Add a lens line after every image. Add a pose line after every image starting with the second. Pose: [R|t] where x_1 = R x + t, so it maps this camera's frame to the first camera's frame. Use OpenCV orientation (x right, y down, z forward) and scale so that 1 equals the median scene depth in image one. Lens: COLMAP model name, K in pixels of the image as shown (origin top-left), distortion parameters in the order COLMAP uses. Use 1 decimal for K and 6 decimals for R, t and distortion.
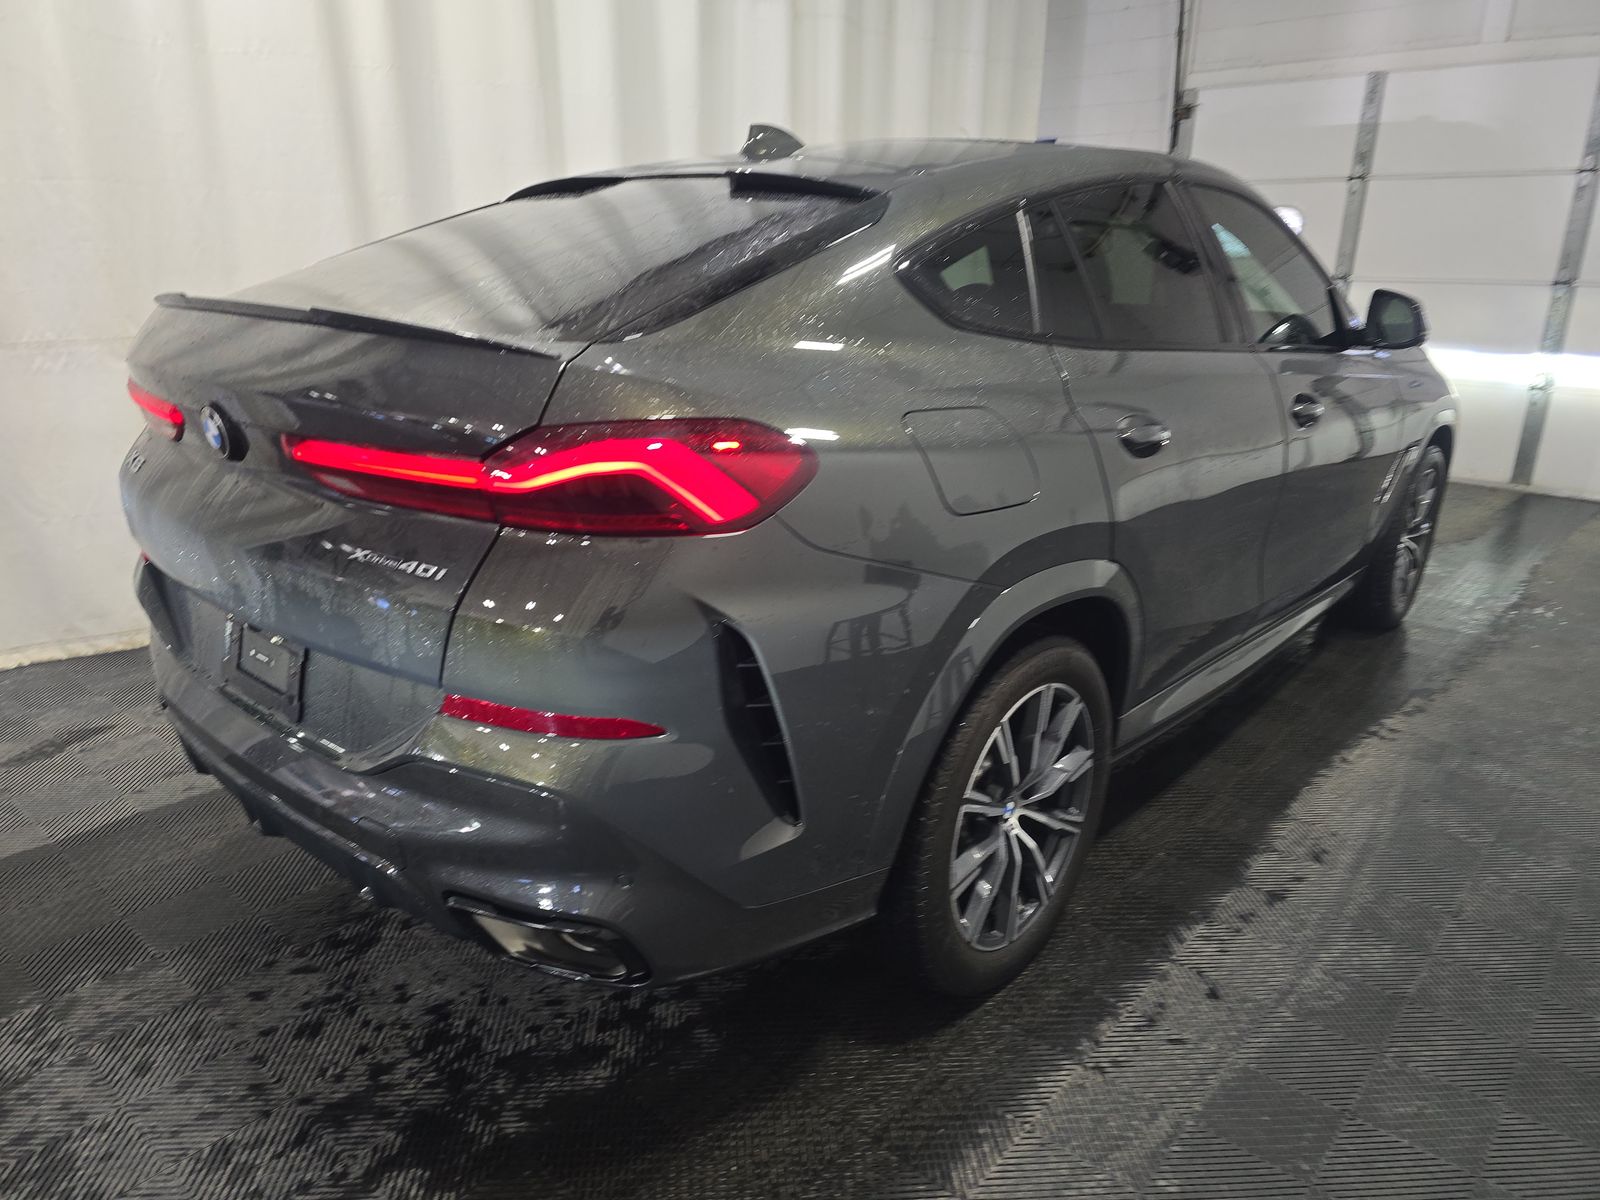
lens RADIAL K [[1070.4, 0, 800.0], [0, 1070.4, 600.0], [0, 0, 1]] dist [0.068784, -0.052667]
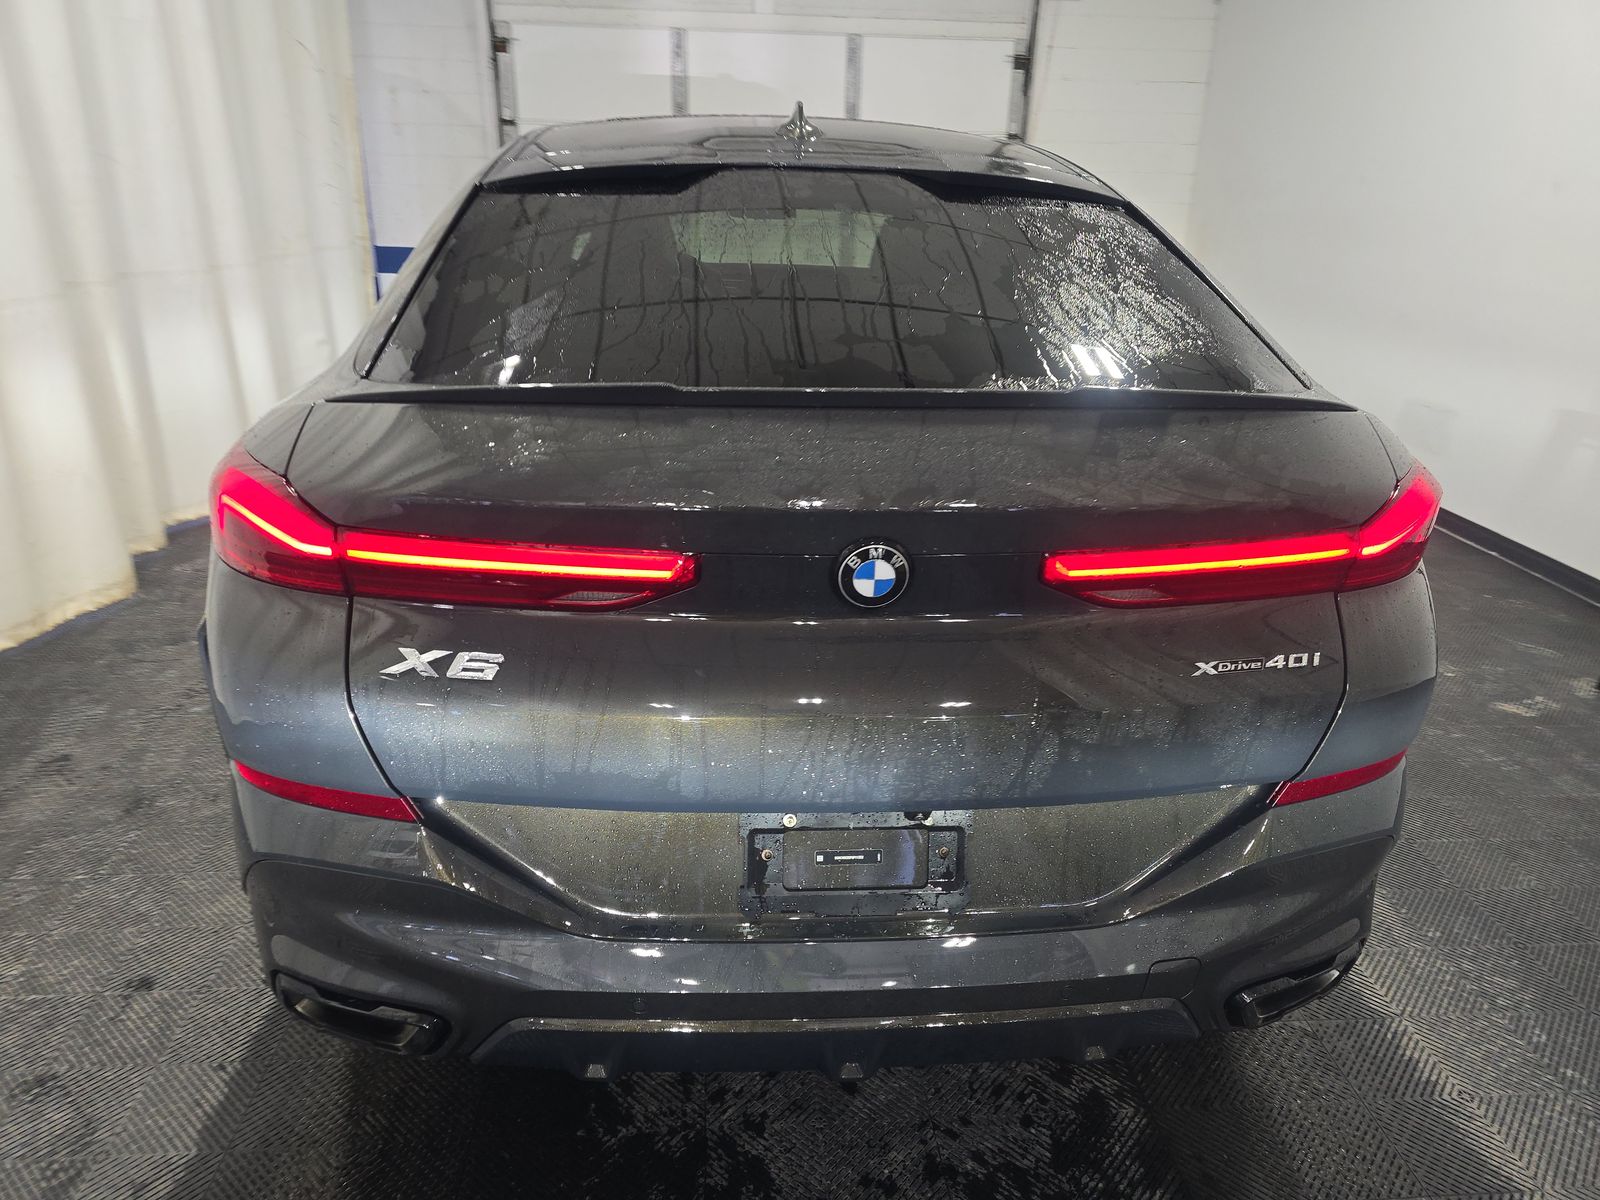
lens RADIAL K [[1070.7, 0, 800.0], [0, 1070.7, 600.0], [0, 0, 1]] dist [0.002371, 0.000586]
pose [[0.701418, -0.255252, 0.665477, -0.662373], [0.204749, 0.966480, 0.154899, -0.162449], [-0.682708, 0.027607, 0.730169, 0.343274]]
